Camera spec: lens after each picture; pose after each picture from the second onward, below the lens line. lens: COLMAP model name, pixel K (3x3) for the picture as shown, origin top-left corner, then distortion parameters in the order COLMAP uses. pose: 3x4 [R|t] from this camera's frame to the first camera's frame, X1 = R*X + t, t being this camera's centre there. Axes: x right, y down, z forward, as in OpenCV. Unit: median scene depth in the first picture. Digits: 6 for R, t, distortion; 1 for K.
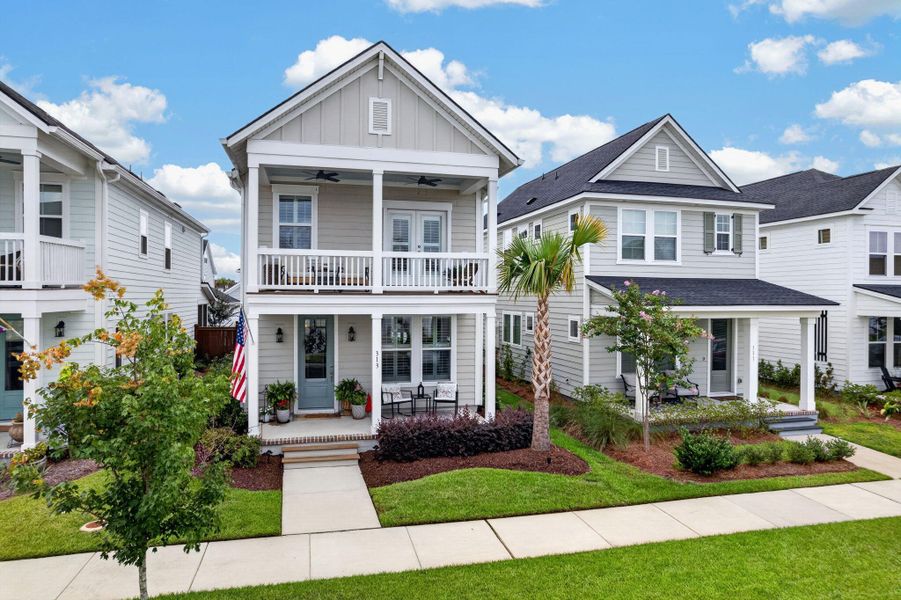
lens RADIAL K [[578.5, 0, 454.1], [0, 578.5, 297.8], [0, 0, 1]] dist [-0.070482, 0.064596]
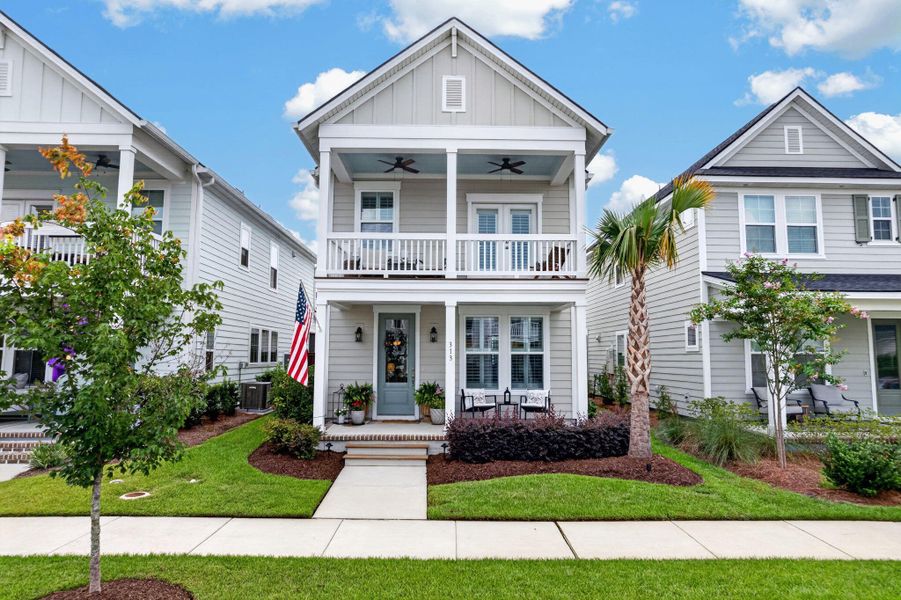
lens RADIAL K [[578.5, 0, 453.7], [0, 578.5, 297.5], [0, 0, 1]] dist [-0.070482, 0.064596]
pose [[0.973338, -0.023137, -0.228206, 0.080345], [-0.001002, 0.994461, -0.105100, 0.119306], [0.229374, 0.102526, 0.967924, 0.116811]]
